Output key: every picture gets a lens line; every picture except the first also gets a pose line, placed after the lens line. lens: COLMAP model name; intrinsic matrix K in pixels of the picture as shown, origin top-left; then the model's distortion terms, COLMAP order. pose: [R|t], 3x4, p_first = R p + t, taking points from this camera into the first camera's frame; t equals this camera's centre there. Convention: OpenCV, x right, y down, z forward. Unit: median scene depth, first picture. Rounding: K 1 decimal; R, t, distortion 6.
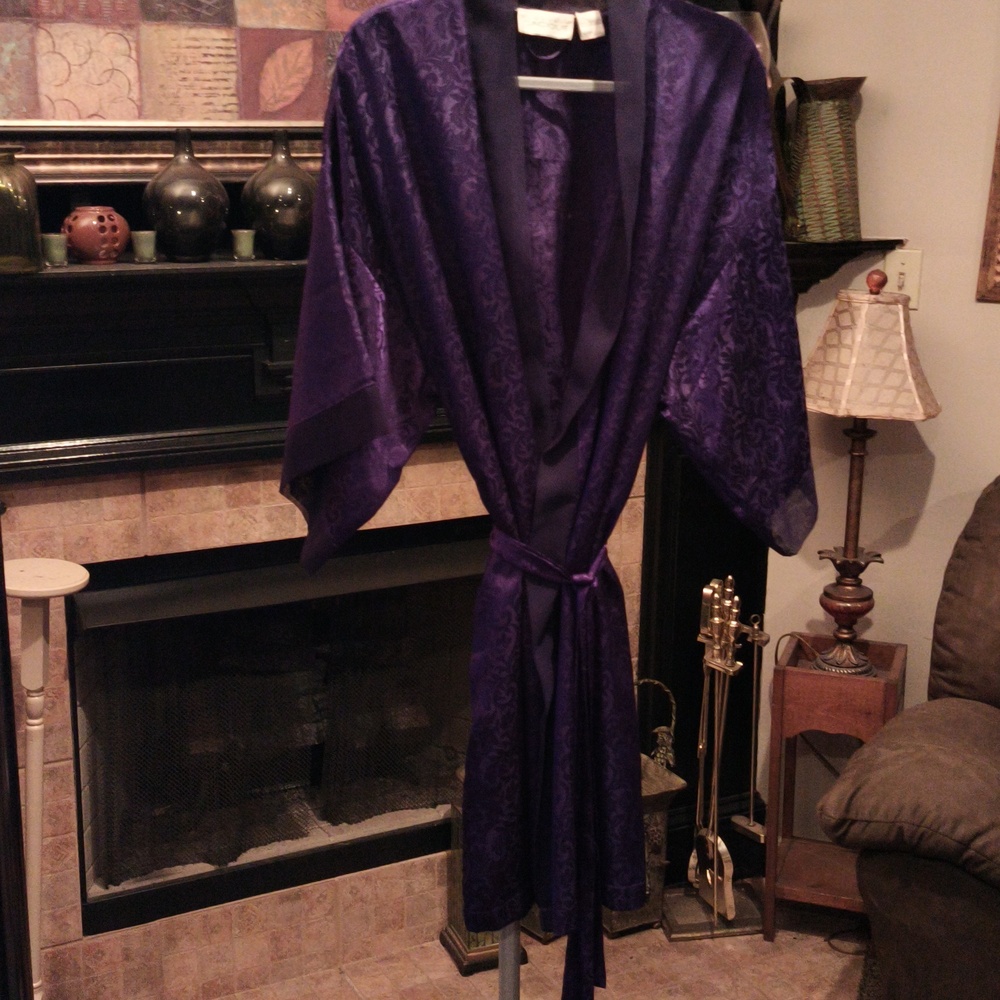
lens RADIAL K [[1547.0, 0, 488.3], [0, 1547.0, 502.3], [0, 0, 1]] dist [0.091500, 0.000000]
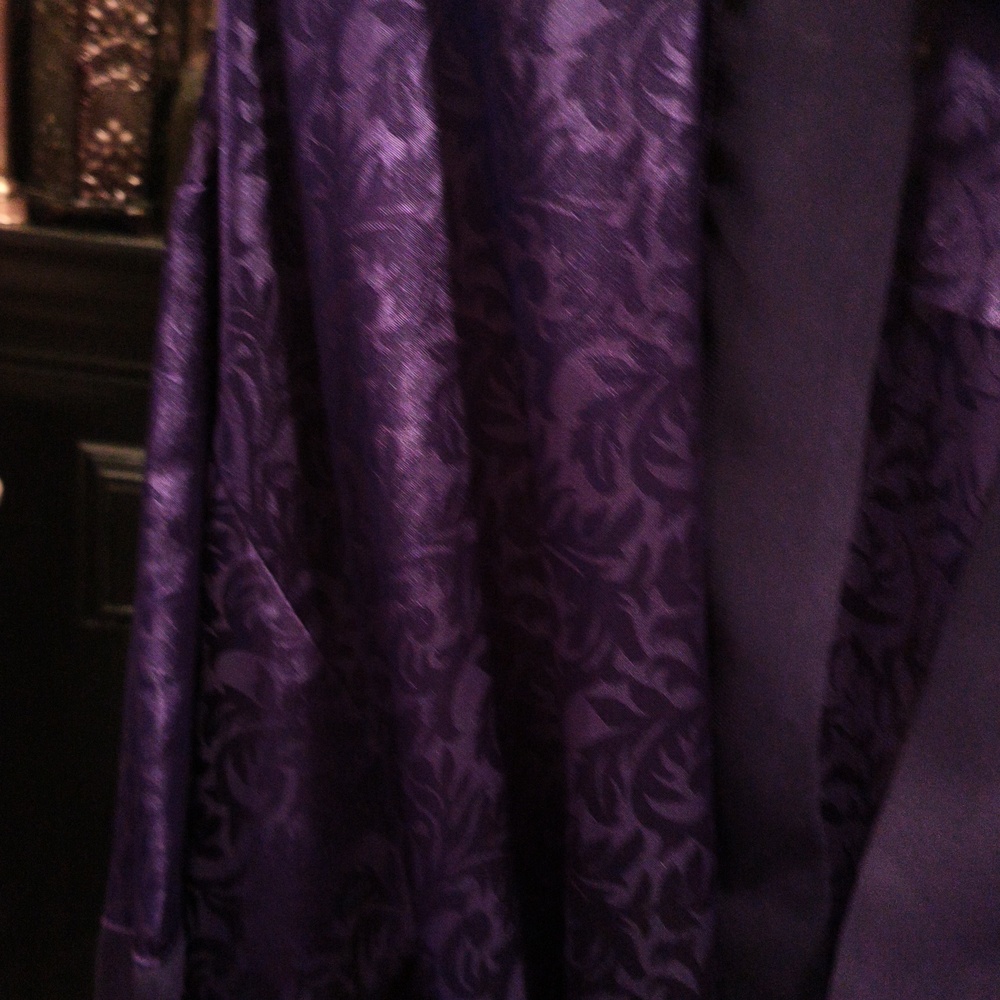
lens RADIAL K [[1547.0, 0, 499.0], [0, 1547.0, 458.3], [0, 0, 1]] dist [0.091500, 0.000000]
pose [[0.833182, 0.243173, -0.496664, 0.090205], [-0.230783, 0.969079, 0.087322, -0.192956], [0.502541, 0.041867, 0.863539, 0.730686]]
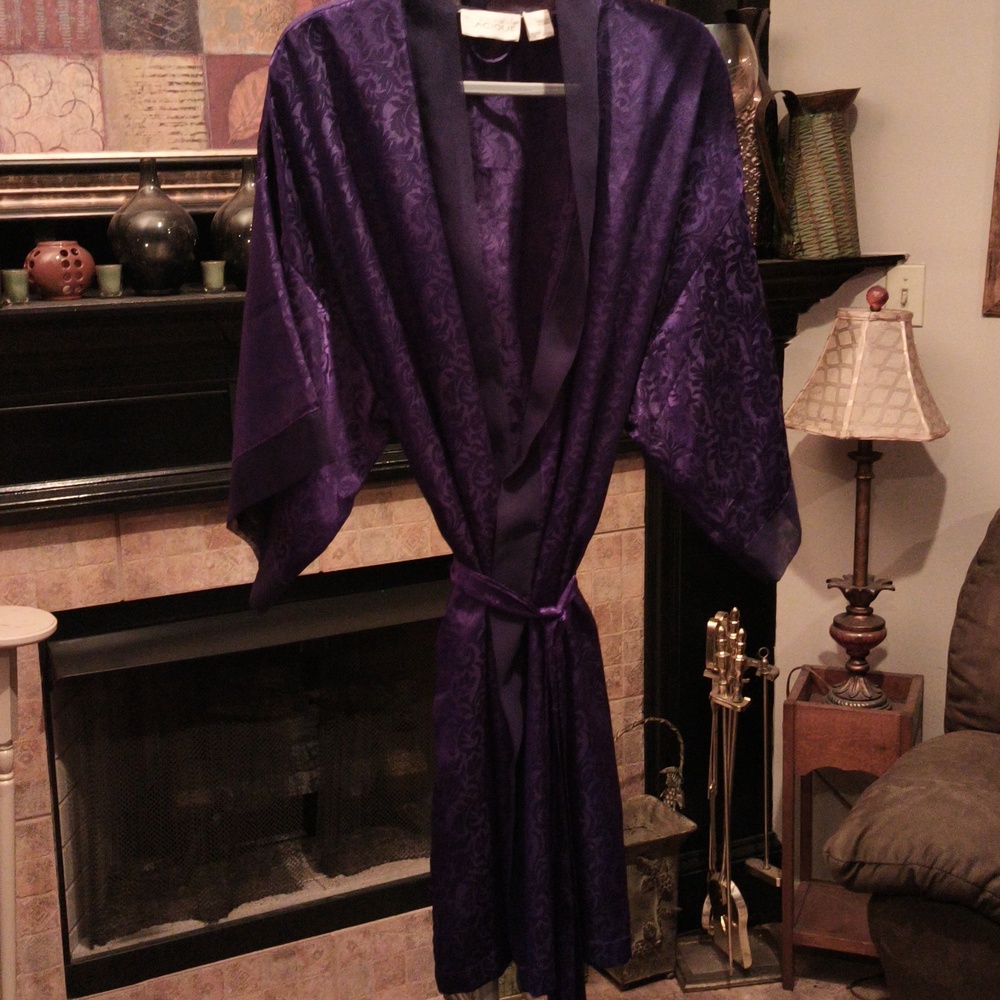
lens RADIAL K [[1547.0, 0, 489.0], [0, 1547.0, 501.8], [0, 0, 1]] dist [0.091500, 0.000000]
pose [[0.999450, -0.024930, -0.021878, 0.046055], [0.024341, 0.999345, -0.026770, 0.006760], [0.022531, 0.026222, 0.999402, 0.059159]]
